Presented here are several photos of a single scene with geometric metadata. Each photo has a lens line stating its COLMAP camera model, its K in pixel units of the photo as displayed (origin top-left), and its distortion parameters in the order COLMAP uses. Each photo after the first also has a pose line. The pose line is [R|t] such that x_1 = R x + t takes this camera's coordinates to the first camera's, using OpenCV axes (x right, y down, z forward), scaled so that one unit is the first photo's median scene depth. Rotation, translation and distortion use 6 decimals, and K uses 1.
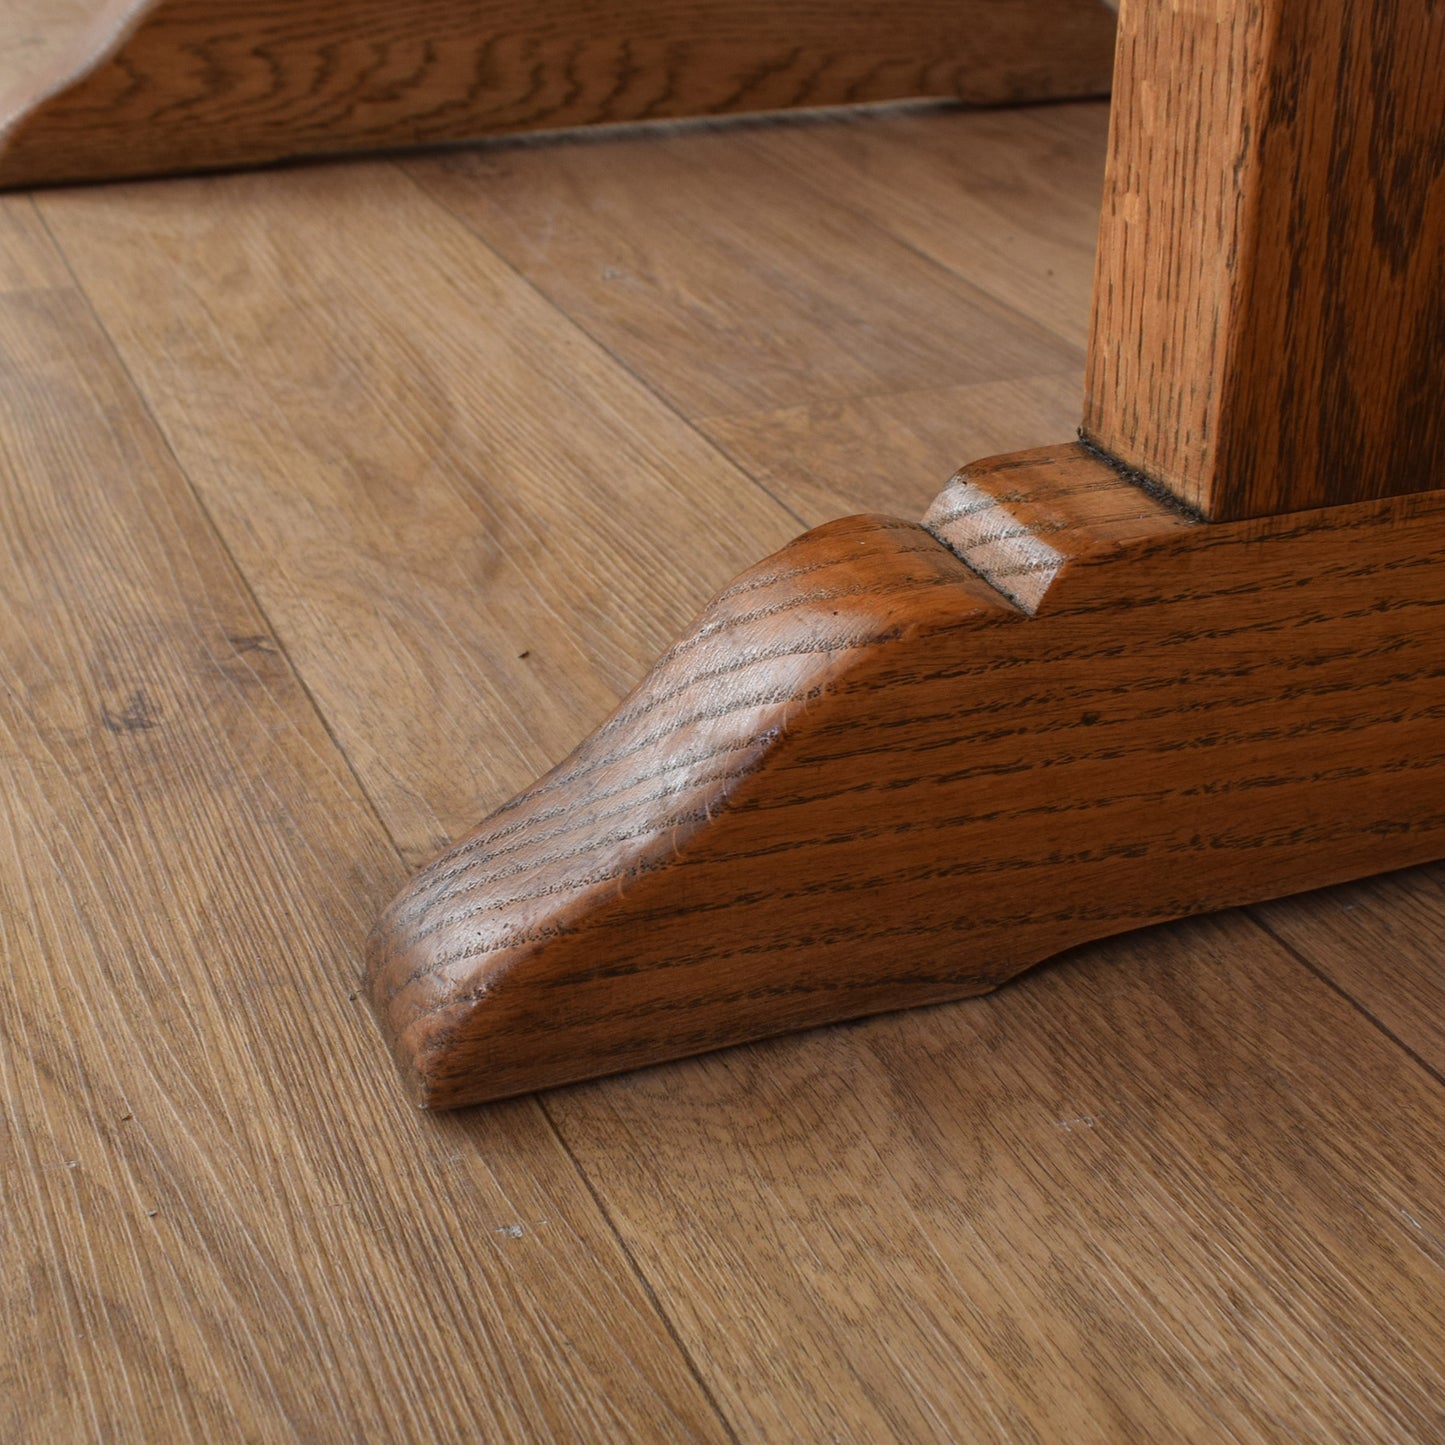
lens RADIAL K [[2349.3, 0, 799.4], [0, 2349.3, 761.0], [0, 0, 1]] dist [-0.014501, -0.079544]
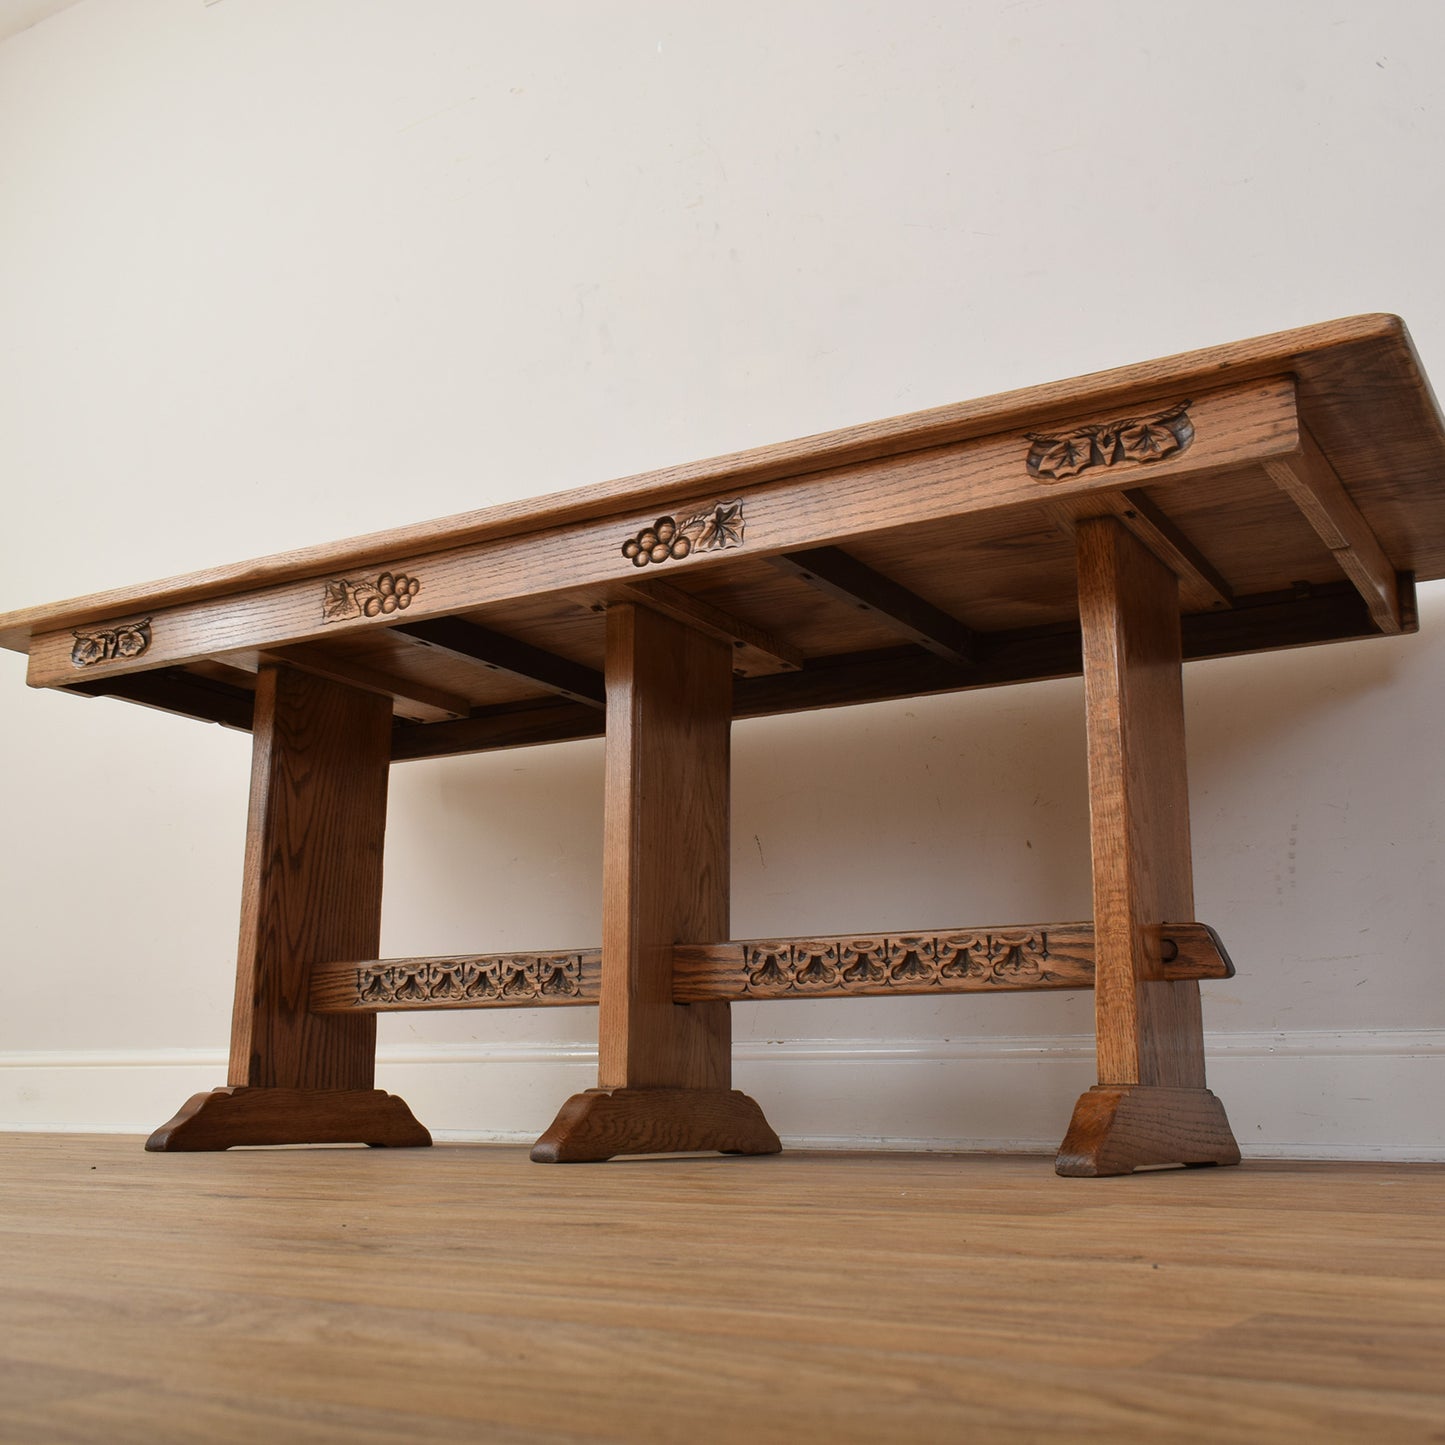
lens RADIAL K [[1674.2, 0, 724.3], [0, 1674.2, 733.9], [0, 0, 1]] dist [-0.011296, -0.000507]
pose [[0.816978, 0.107650, 0.566531, -3.078944], [0.282205, 0.782111, -0.555574, 1.220020], [-0.502898, 0.613770, 0.608588, -1.559513]]
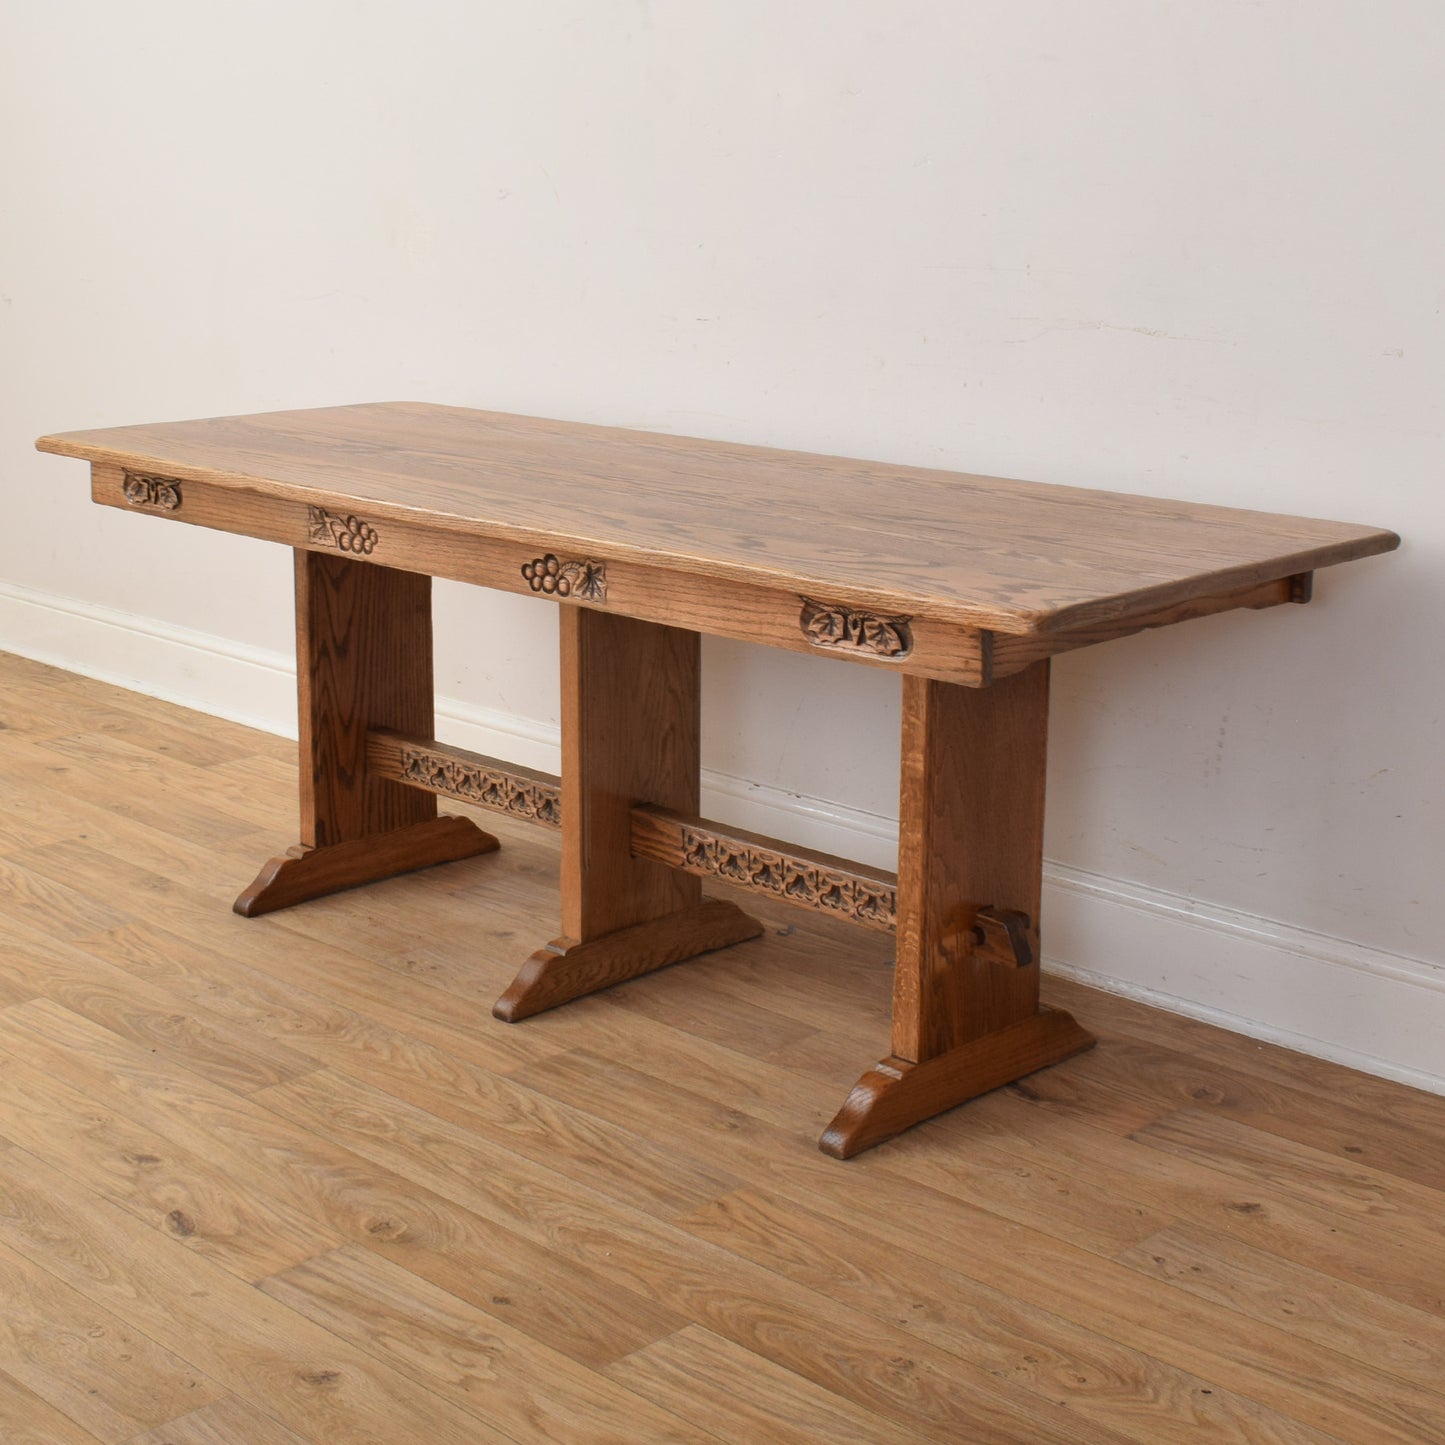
lens RADIAL K [[2359.0, 0, 667.9], [0, 2359.0, 644.2], [0, 0, 1]] dist [-0.008244, -0.027616]
pose [[0.934607, -0.096228, 0.342419, -2.876820], [0.183353, 0.955281, -0.231993, 0.206648], [-0.304782, 0.279606, 0.910455, -5.705057]]
